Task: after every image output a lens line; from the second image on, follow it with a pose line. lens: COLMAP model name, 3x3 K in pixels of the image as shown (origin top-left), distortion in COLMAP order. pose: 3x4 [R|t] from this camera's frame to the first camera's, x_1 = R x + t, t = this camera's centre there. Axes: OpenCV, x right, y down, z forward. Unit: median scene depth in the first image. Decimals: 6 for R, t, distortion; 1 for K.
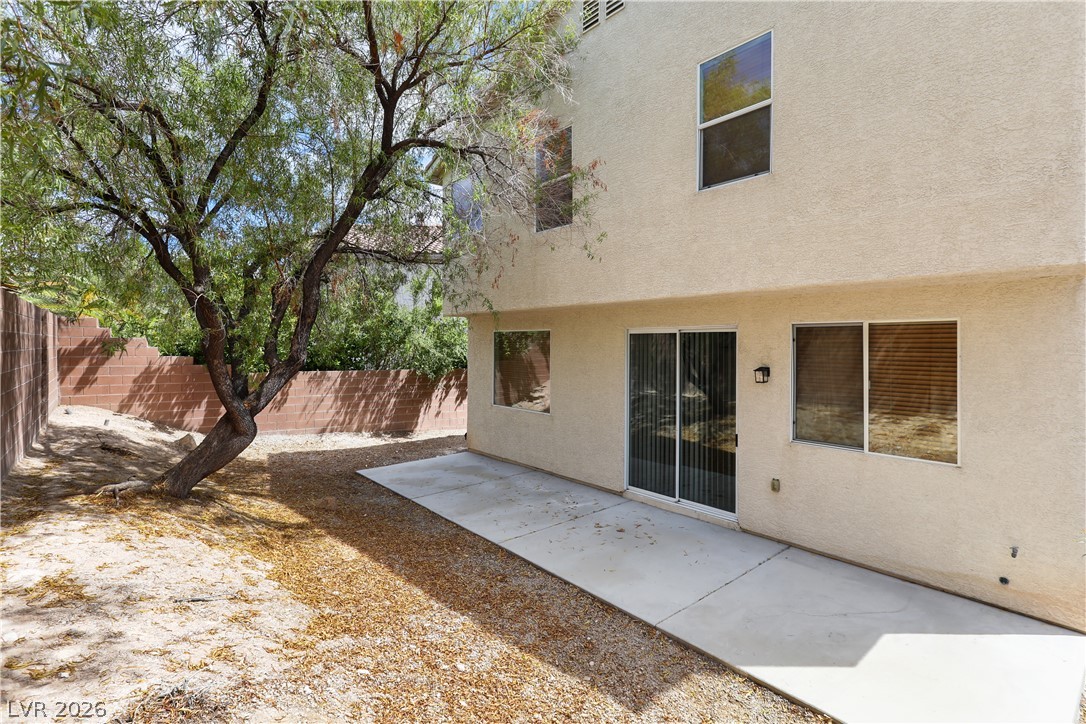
lens RADIAL K [[516.0, 0, 538.8], [0, 516.0, 354.9], [0, 0, 1]] dist [0.011601, 0.005587]
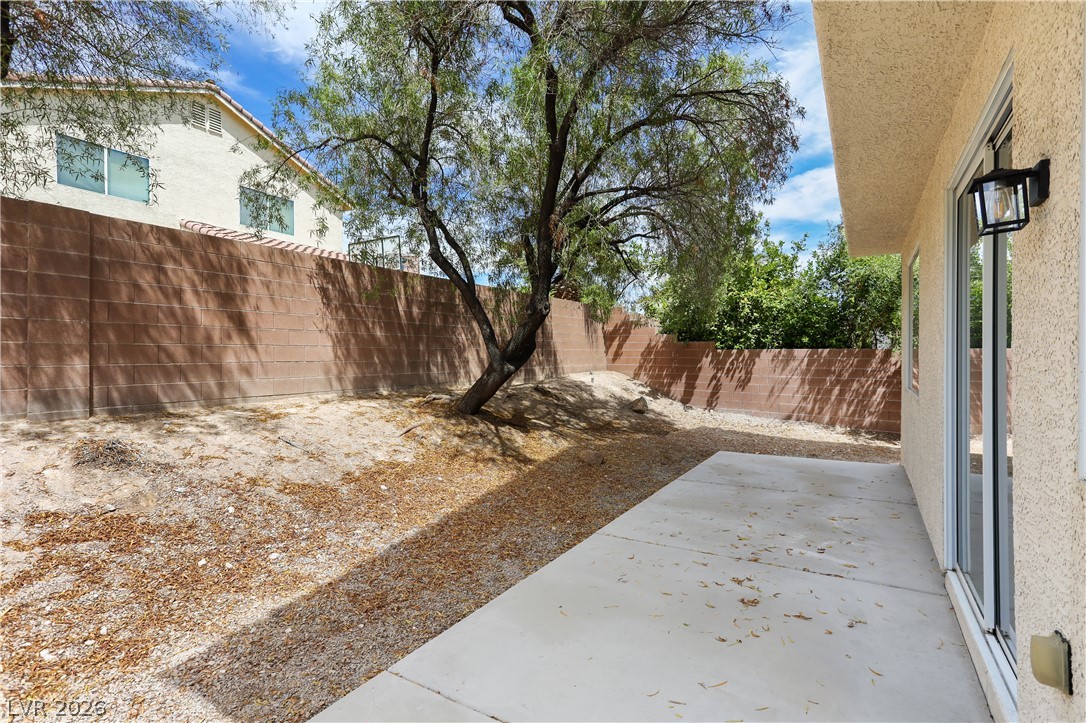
lens RADIAL K [[516.0, 0, 542.9], [0, 516.0, 359.3], [0, 0, 1]] dist [0.011601, 0.005587]
pose [[0.325734, 0.007043, -0.945435, 0.276538], [-0.019629, 0.999807, 0.000685, 0.056299], [0.945258, 0.018335, 0.325810, 0.323382]]
